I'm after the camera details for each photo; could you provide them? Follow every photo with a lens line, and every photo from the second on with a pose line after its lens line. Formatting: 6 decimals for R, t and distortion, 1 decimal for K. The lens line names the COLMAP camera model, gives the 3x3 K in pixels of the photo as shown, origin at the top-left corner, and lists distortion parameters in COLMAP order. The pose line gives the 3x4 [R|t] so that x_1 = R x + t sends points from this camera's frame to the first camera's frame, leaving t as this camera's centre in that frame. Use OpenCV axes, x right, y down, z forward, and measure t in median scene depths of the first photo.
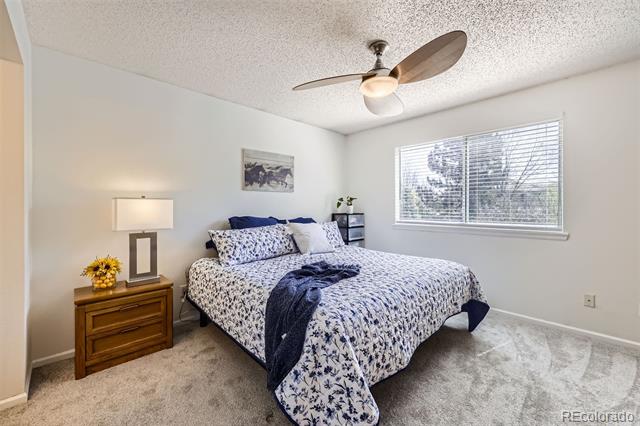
lens RADIAL K [[255.4, 0, 314.4], [0, 255.4, 207.4], [0, 0, 1]] dist [0.003870, 0.000250]
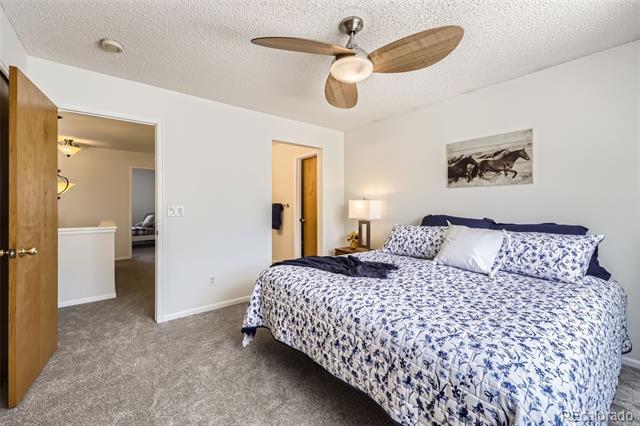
lens RADIAL K [[255.4, 0, 317.1], [0, 255.4, 206.2], [0, 0, 1]] dist [0.003870, 0.000250]
pose [[-0.085736, 0.007126, -0.996292, 0.681886], [-0.009273, 0.999925, 0.007950, -0.001391], [0.996275, 0.009921, -0.085664, 0.565647]]
